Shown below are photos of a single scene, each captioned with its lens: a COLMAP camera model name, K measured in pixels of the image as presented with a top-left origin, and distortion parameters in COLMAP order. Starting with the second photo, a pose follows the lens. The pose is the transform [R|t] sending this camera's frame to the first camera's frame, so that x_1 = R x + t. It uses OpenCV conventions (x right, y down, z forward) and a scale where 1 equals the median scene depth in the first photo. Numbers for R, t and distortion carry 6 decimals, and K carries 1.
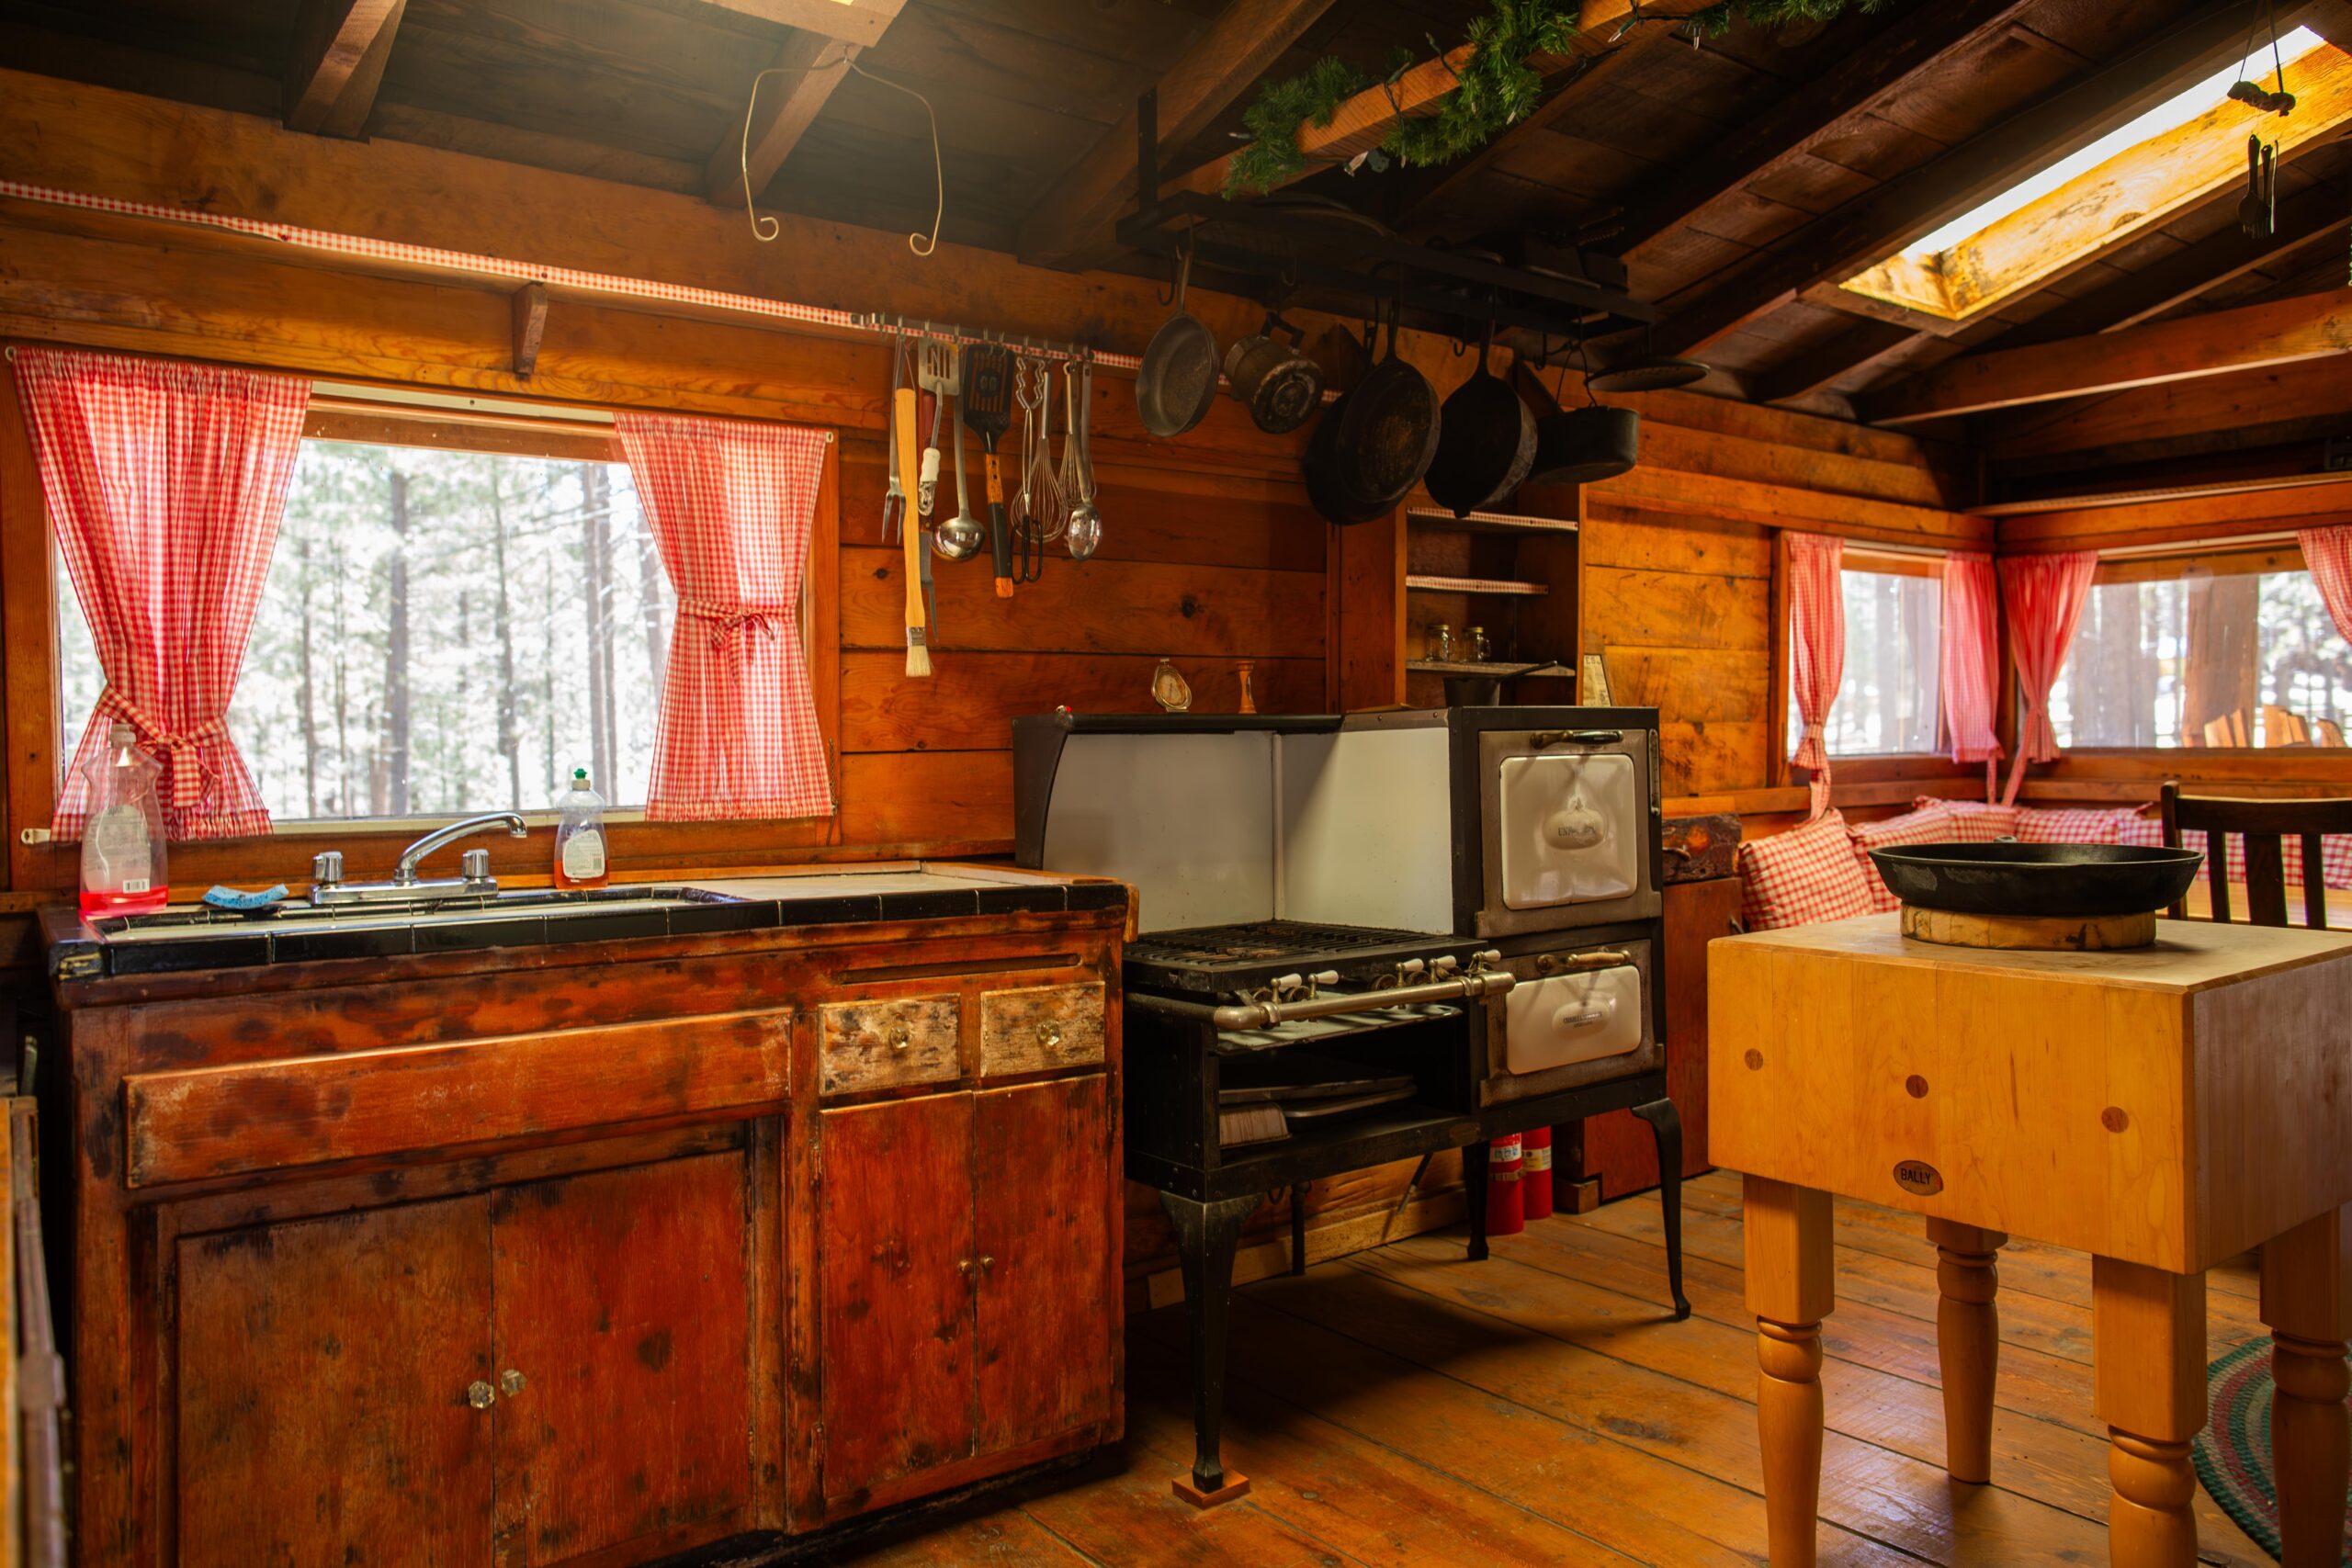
lens RADIAL K [[1698.3, 0, 1181.0], [0, 1698.3, 773.9], [0, 0, 1]] dist [0.000334, -0.001350]
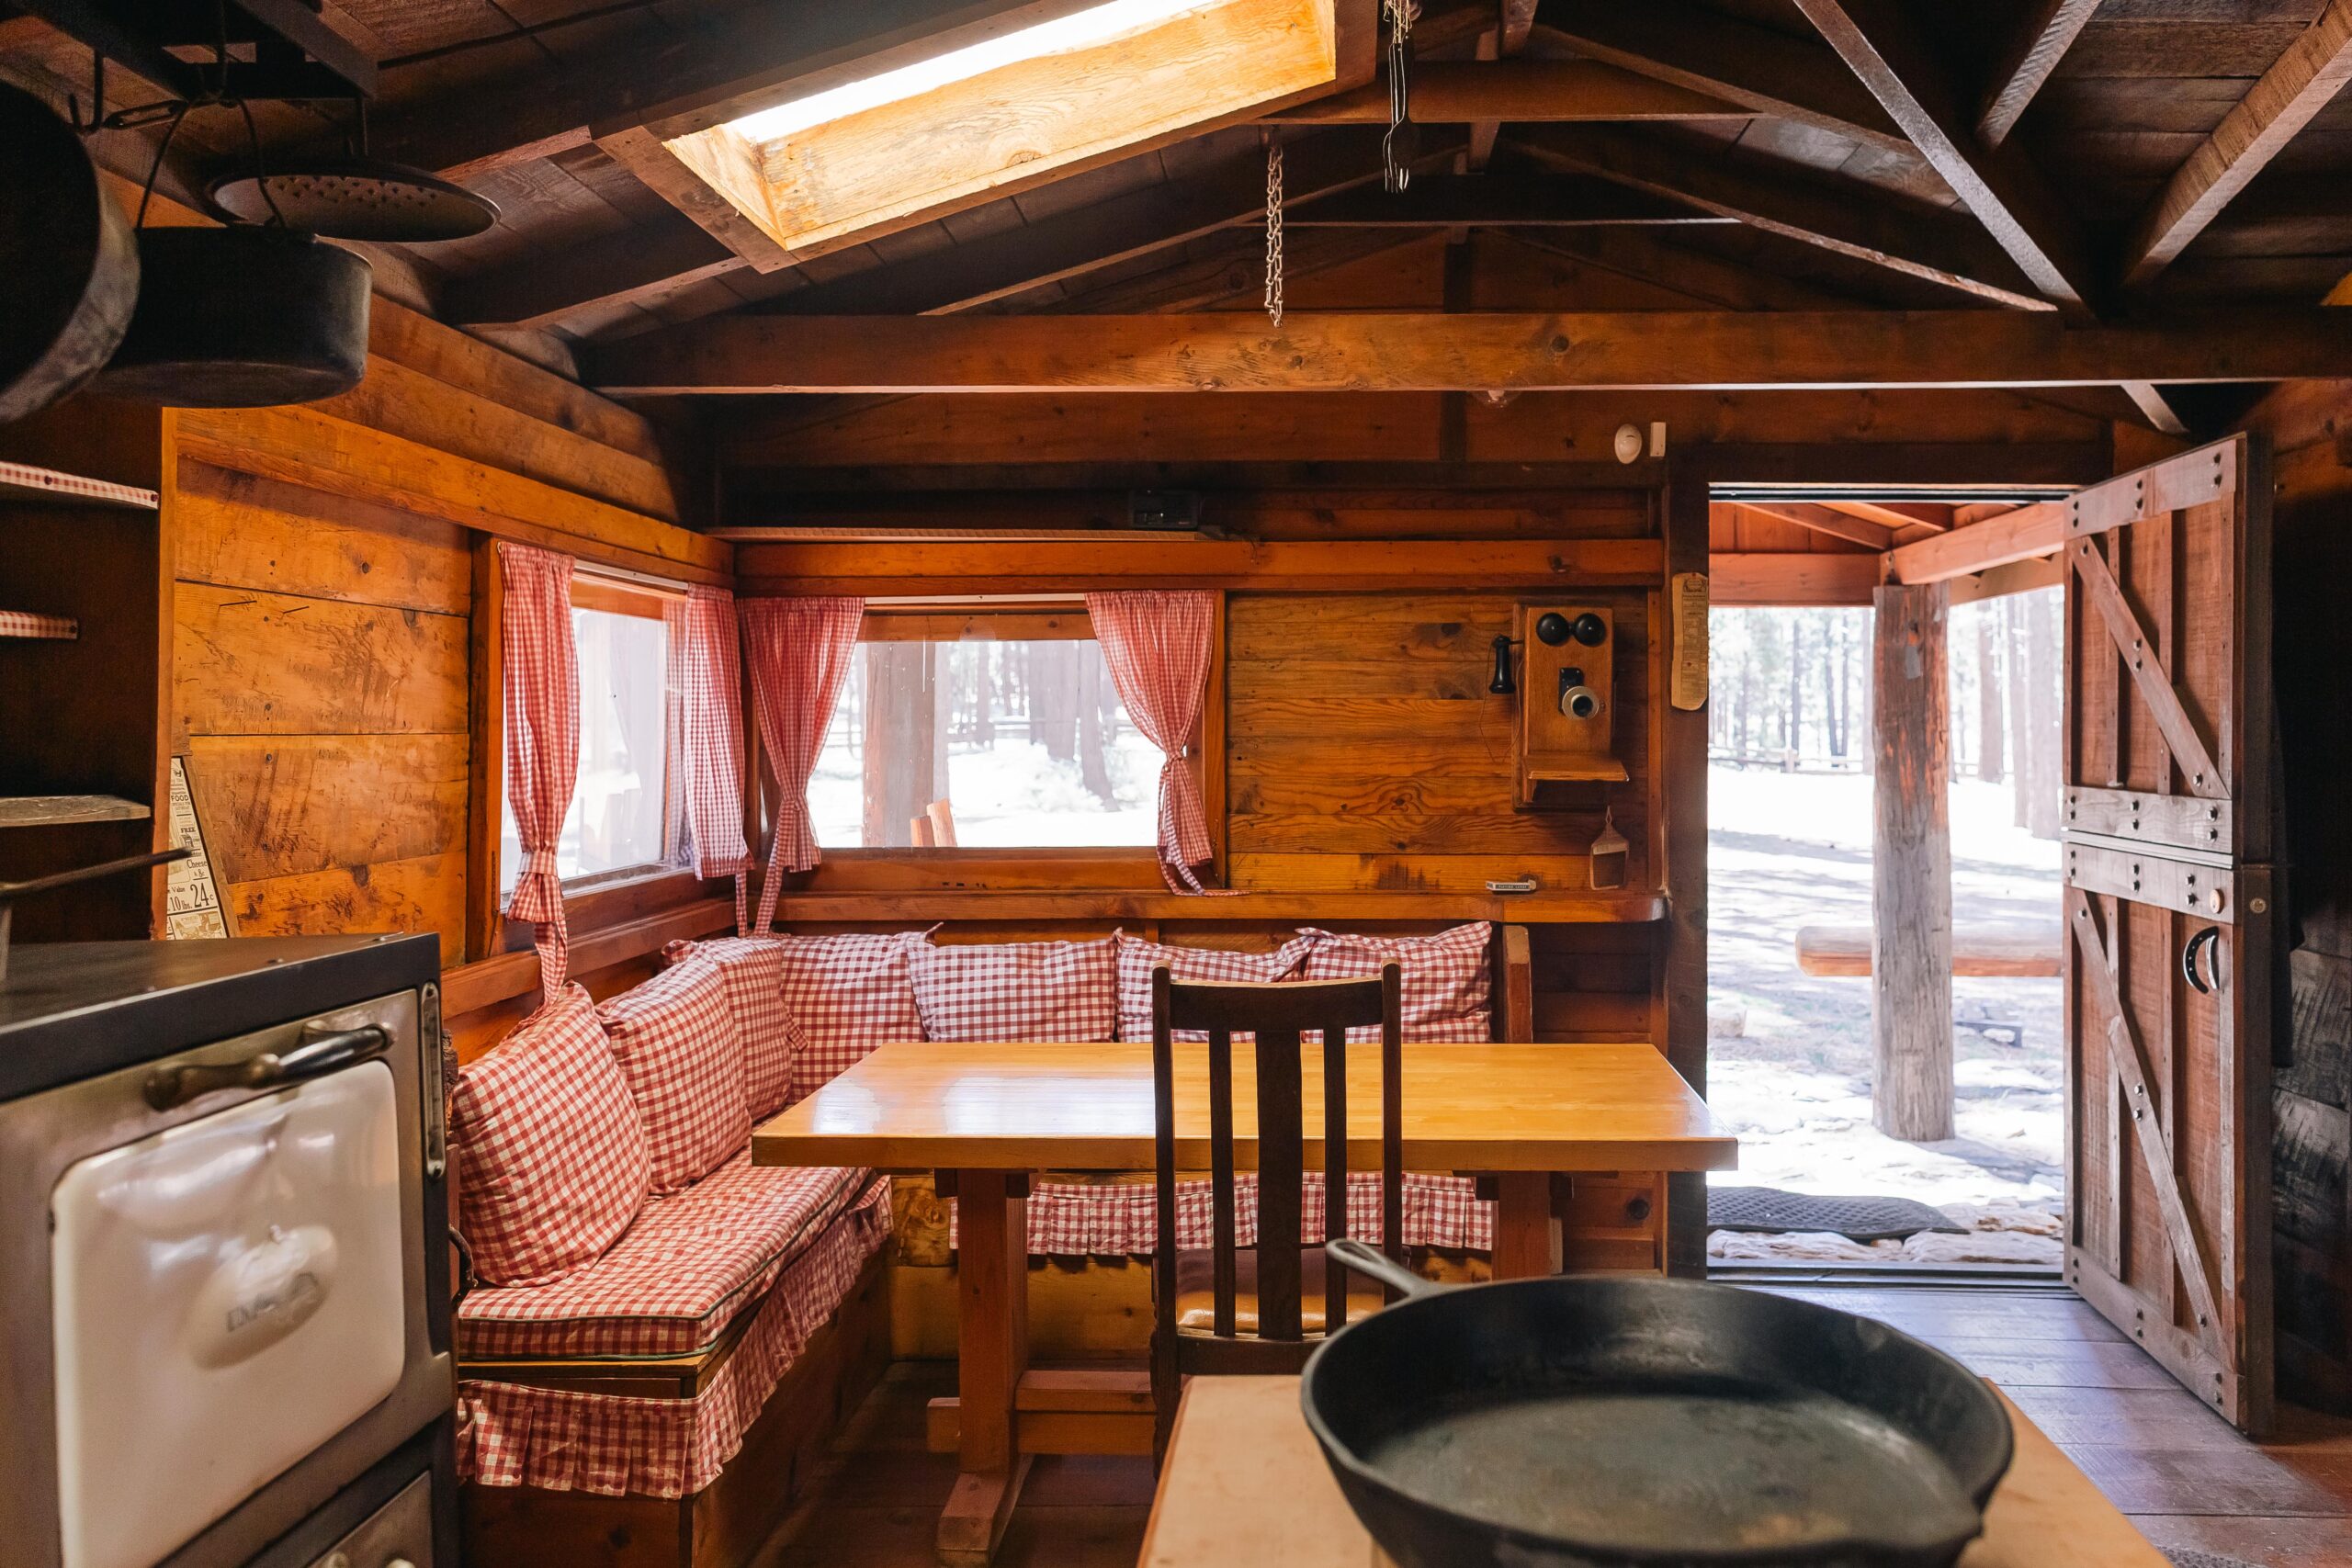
lens RADIAL K [[1698.3, 0, 1268.9], [0, 1698.3, 724.2], [0, 0, 1]] dist [0.000334, -0.001350]
pose [[0.622730, 0.004280, 0.782425, 0.050075], [0.017262, 0.999666, -0.019207, -0.060597], [-0.782246, 0.025468, 0.622448, 0.407074]]
